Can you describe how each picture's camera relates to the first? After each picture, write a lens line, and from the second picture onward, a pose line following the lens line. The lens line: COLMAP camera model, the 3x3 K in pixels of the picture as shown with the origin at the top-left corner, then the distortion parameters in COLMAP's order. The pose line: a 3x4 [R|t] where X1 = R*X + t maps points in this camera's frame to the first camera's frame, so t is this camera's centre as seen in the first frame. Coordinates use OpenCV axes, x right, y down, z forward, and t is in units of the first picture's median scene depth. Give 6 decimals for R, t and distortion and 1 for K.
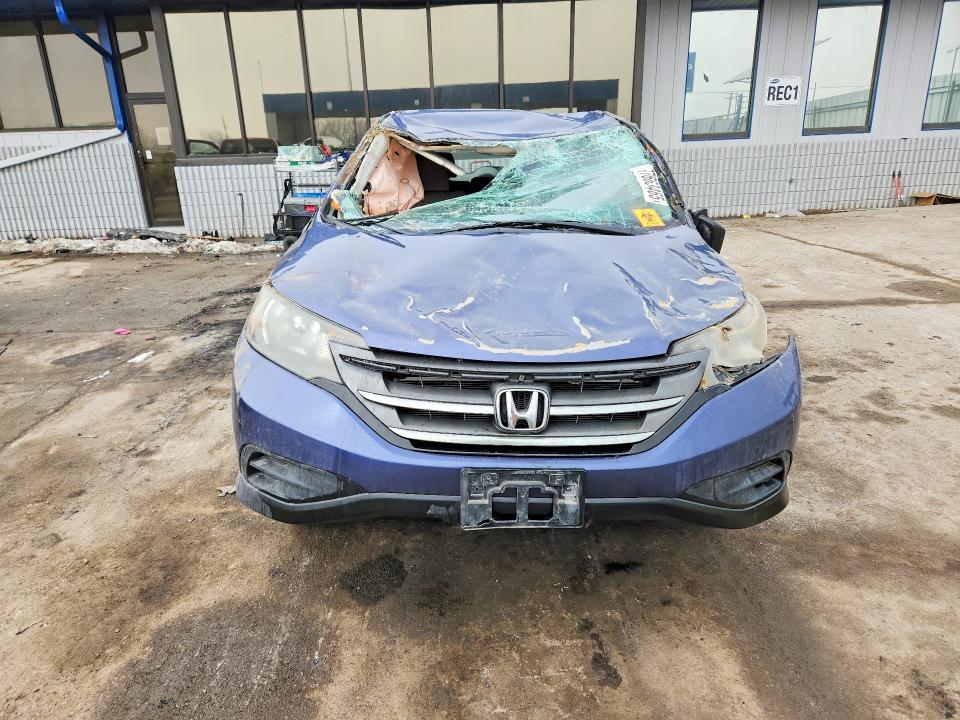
lens RADIAL K [[655.2, 0, 465.0], [0, 655.2, 357.5], [0, 0, 1]] dist [0.028957, -0.001214]
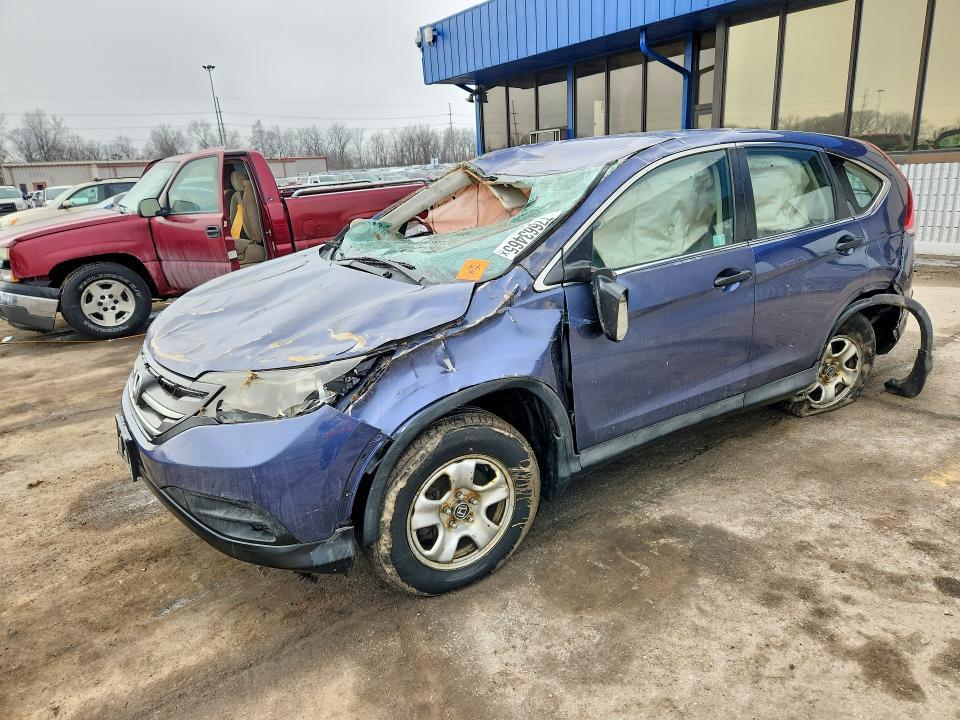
lens RADIAL K [[657.0, 0, 479.7], [0, 657.0, 355.6], [0, 0, 1]] dist [0.065833, -0.059365]
pose [[0.564261, 0.216971, -0.796576, 0.844242], [-0.214507, 0.970242, 0.112326, -0.159486], [0.797243, 0.107490, 0.594011, 0.369428]]
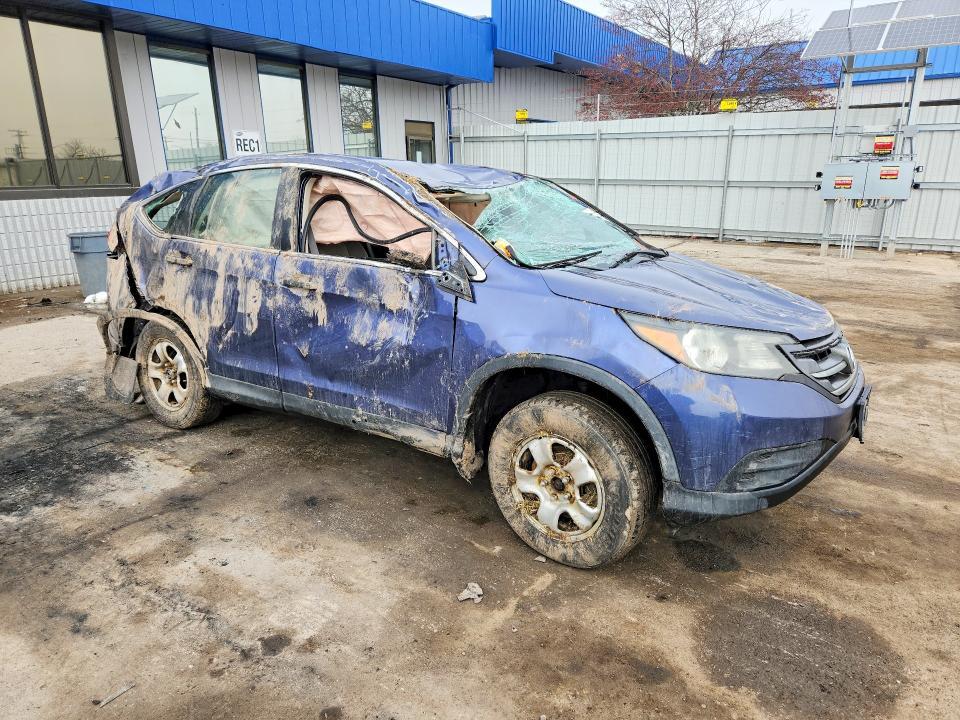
lens RADIAL K [[657.0, 0, 479.7], [0, 657.0, 355.6], [0, 0, 1]] dist [0.065833, -0.059365]
pose [[0.554386, -0.197631, 0.808454, -0.859157], [0.252526, 0.965546, 0.062866, -0.126671], [-0.793024, 0.169304, 0.585192, 0.391049]]
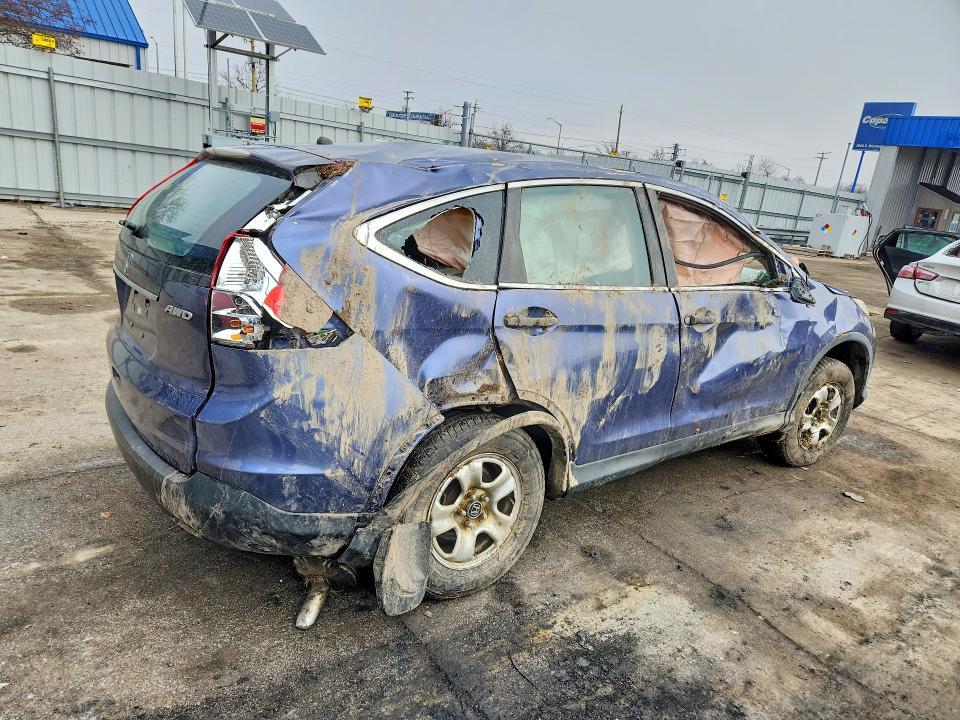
lens RADIAL K [[657.0, 0, 479.7], [0, 657.0, 355.6], [0, 0, 1]] dist [0.065833, -0.059365]
pose [[-0.618659, -0.249493, 0.744992, -0.705511], [0.158566, 0.889074, 0.429422, -0.625034], [-0.769492, 0.383796, -0.510473, 1.855873]]
